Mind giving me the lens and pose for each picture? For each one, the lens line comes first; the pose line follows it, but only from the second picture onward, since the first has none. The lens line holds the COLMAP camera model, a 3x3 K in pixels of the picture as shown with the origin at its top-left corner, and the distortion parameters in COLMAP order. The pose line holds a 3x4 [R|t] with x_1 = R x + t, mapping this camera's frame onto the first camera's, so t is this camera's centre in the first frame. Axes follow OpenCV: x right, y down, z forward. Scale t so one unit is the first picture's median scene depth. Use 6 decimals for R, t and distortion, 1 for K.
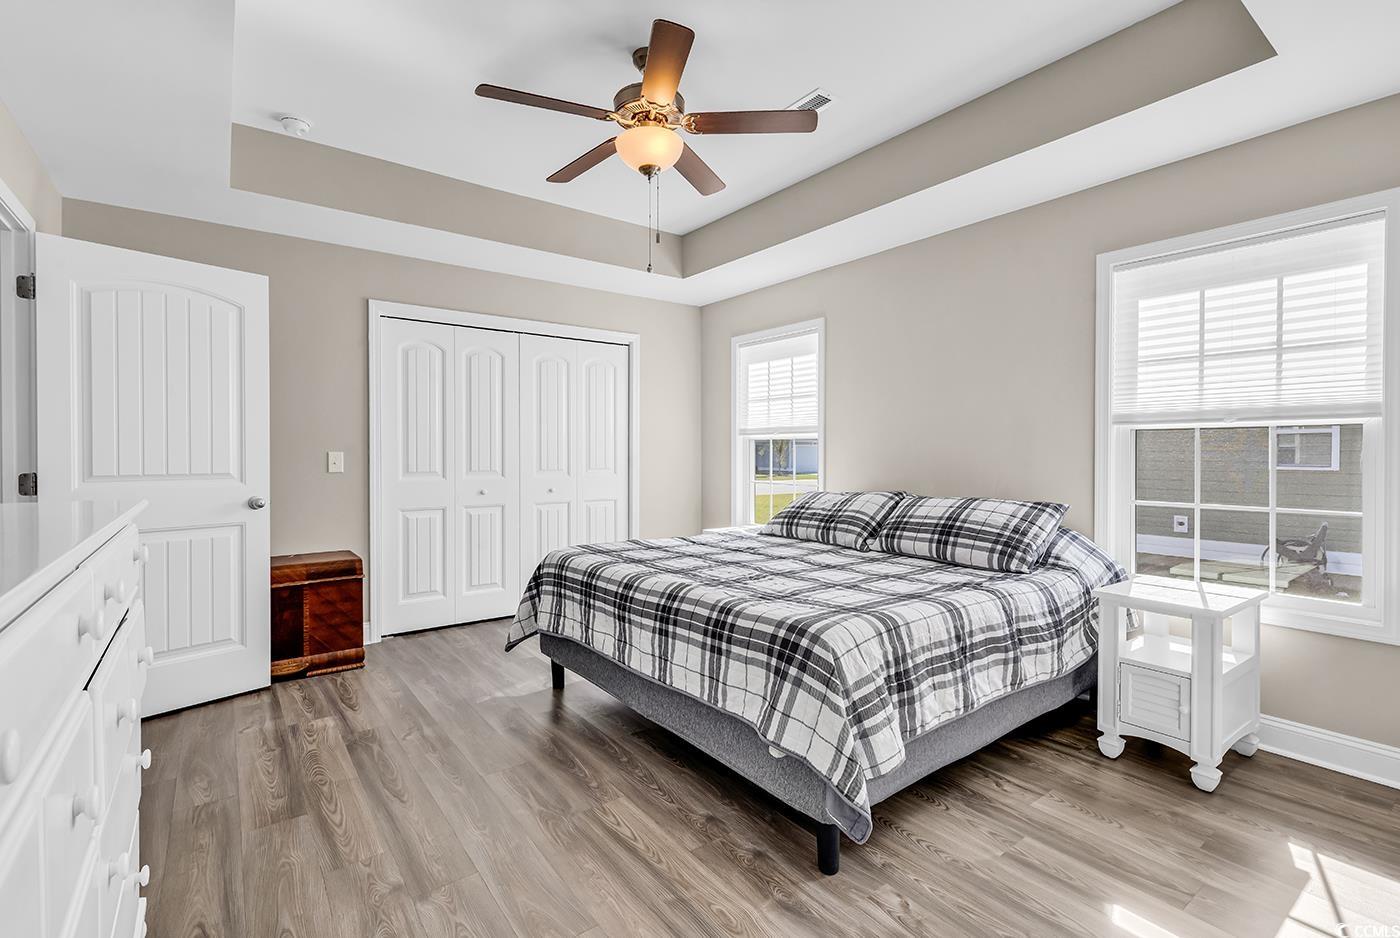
lens RADIAL K [[631.2, 0, 695.6], [0, 631.2, 467.0], [0, 0, 1]] dist [0.001577, -0.000494]
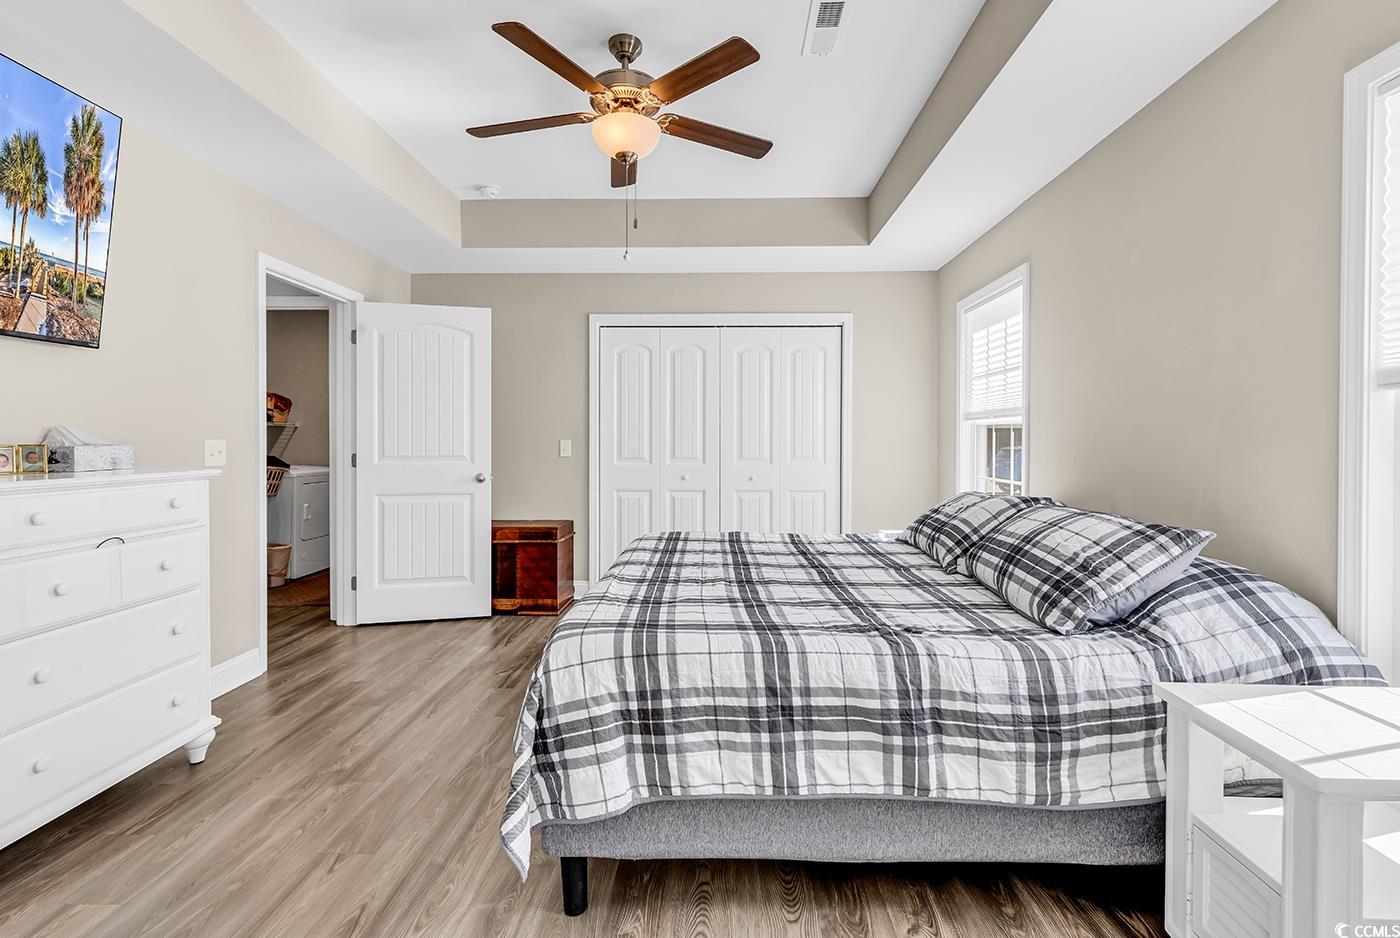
lens RADIAL K [[631.2, 0, 698.5], [0, 631.2, 456.4], [0, 0, 1]] dist [0.001577, -0.000494]
pose [[0.790219, 0.016447, -0.612603, 0.492565], [-0.016052, 0.999852, 0.006138, -0.005306], [0.612614, 0.004983, 0.790367, 0.221918]]
